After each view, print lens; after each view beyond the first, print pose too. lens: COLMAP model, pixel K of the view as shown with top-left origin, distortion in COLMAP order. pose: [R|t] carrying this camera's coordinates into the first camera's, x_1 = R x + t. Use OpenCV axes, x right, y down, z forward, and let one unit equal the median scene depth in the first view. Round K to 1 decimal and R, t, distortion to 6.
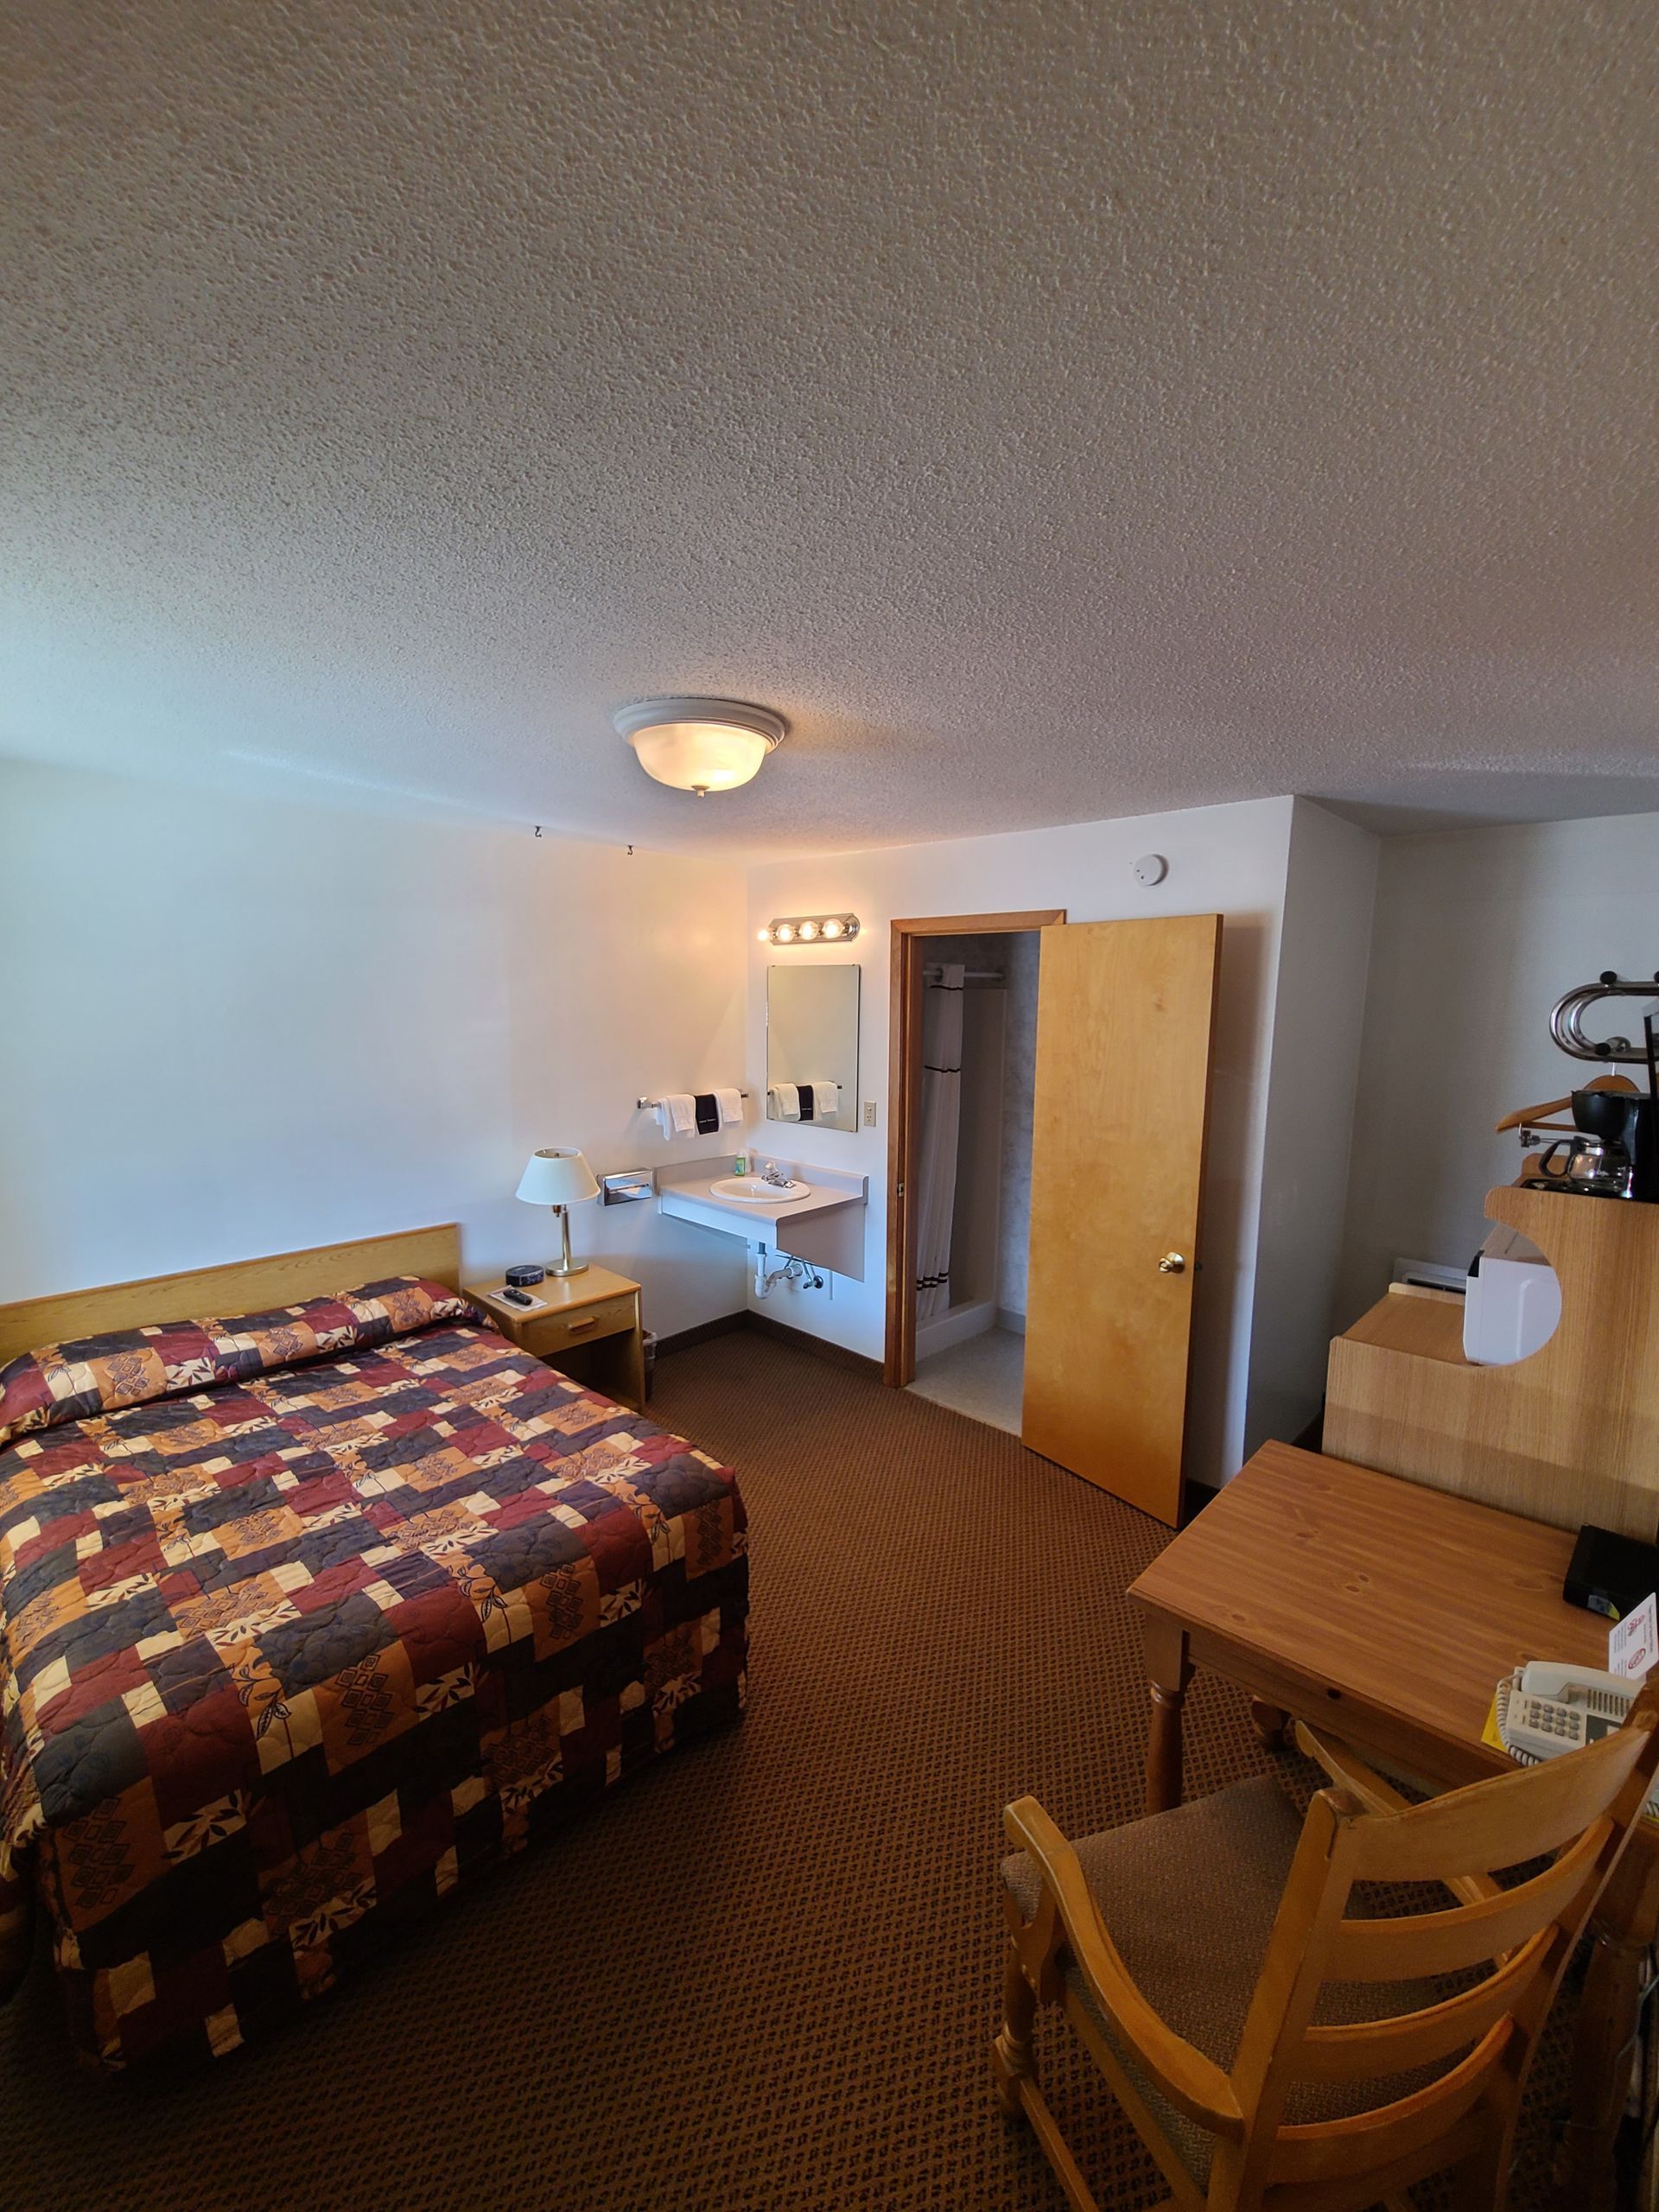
lens RADIAL K [[908.9, 0, 825.6], [0, 908.9, 1116.2], [0, 0, 1]] dist [-0.002331, -0.000230]
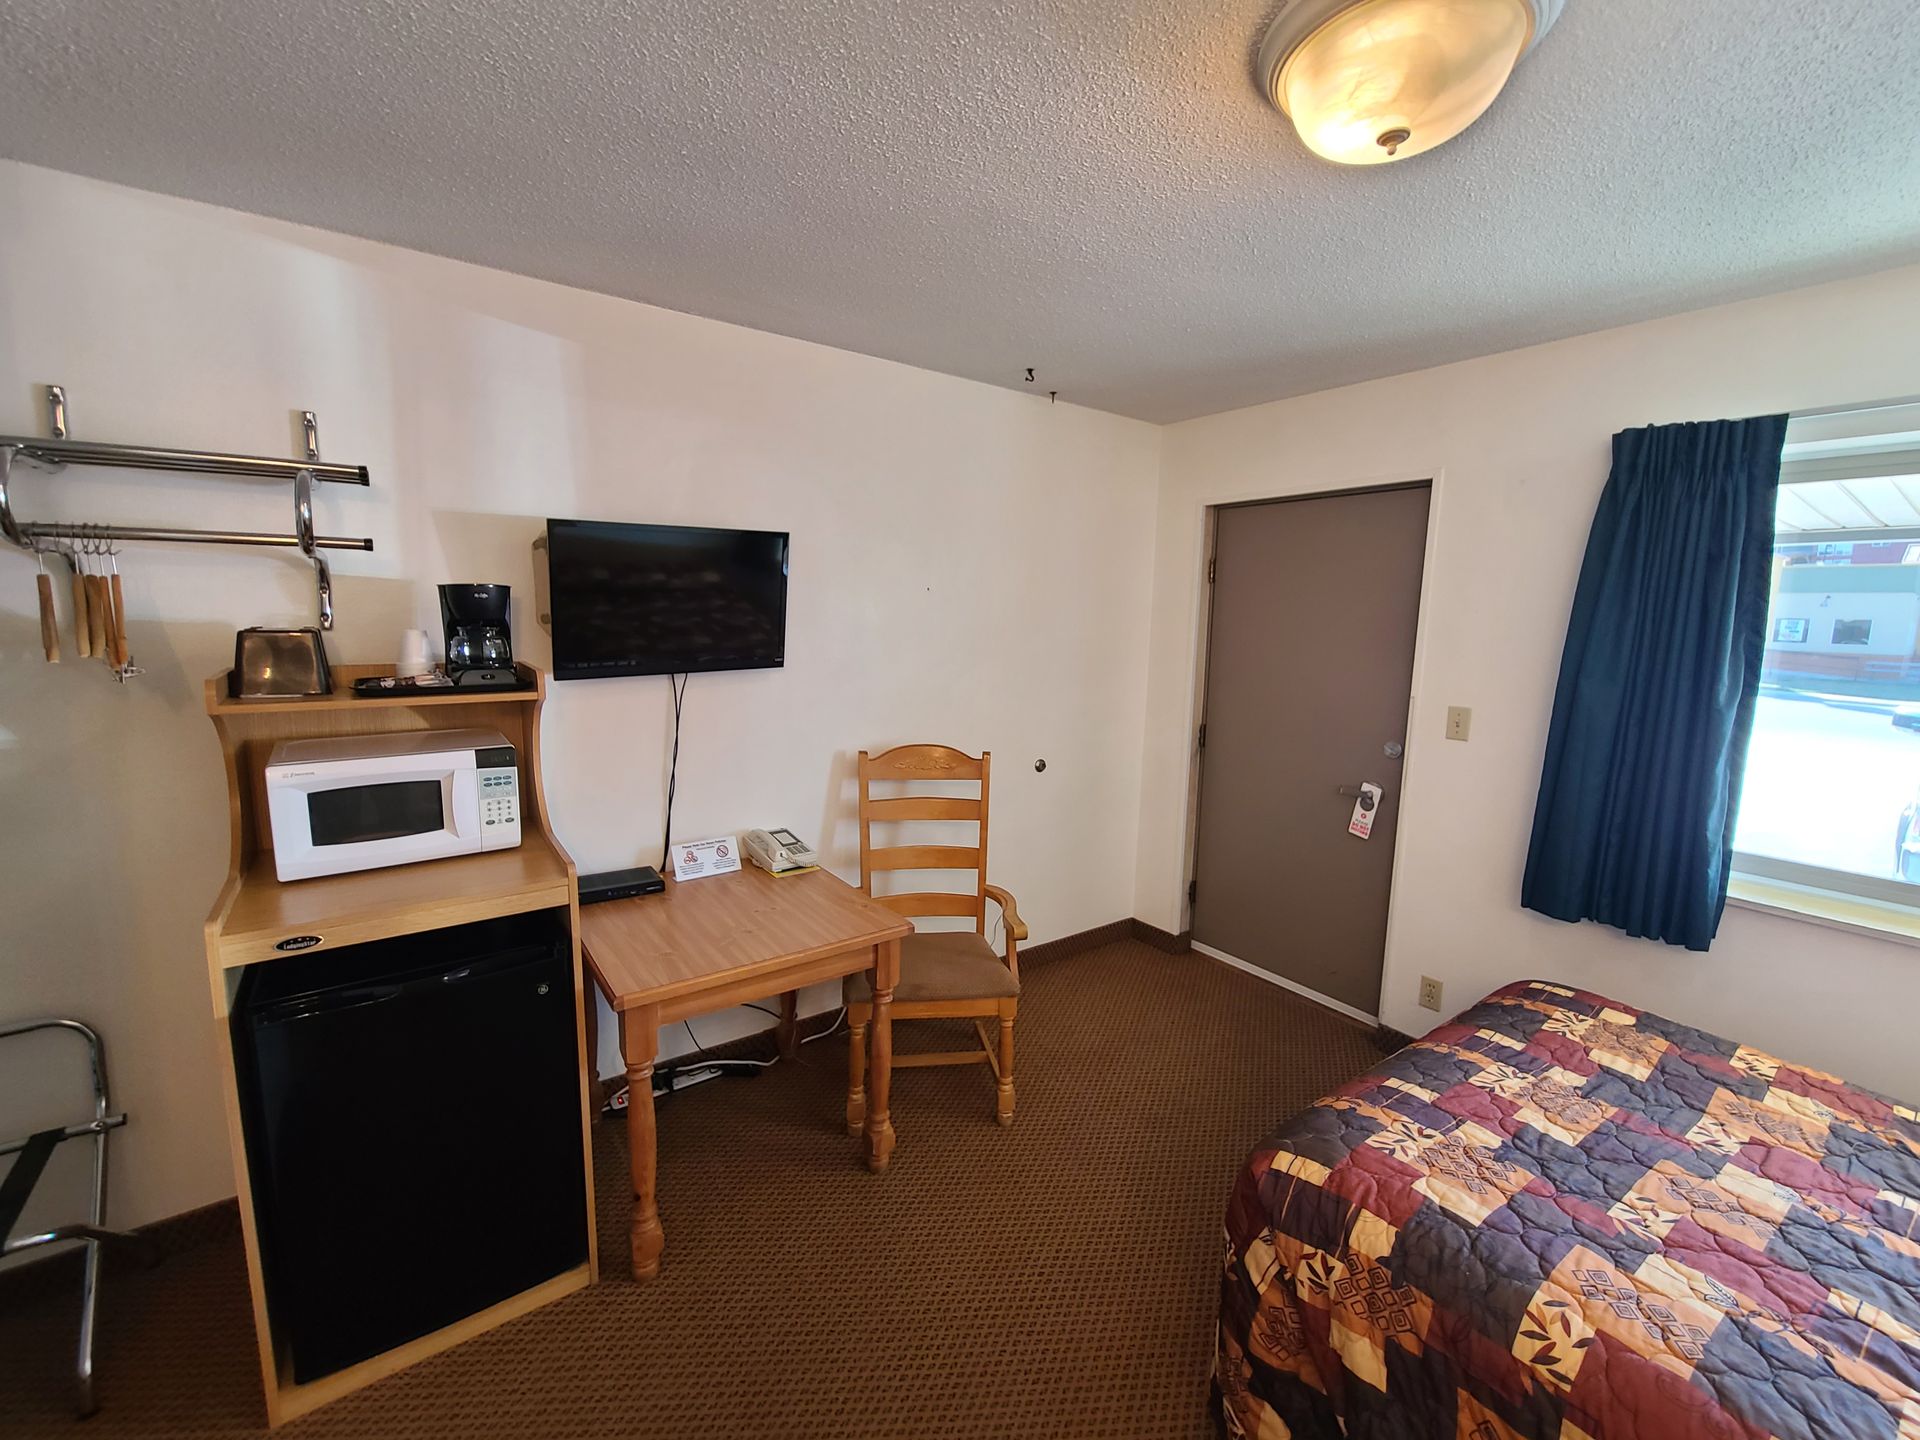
lens RADIAL K [[788.9, 0, 965.9], [0, 788.9, 717.5], [0, 0, 1]] dist [-0.002331, -0.000230]
pose [[-0.985369, -0.055209, 0.161244, 0.049339], [-0.009600, 0.962557, 0.270908, -0.130123], [-0.170163, 0.265397, -0.949004, 1.743777]]
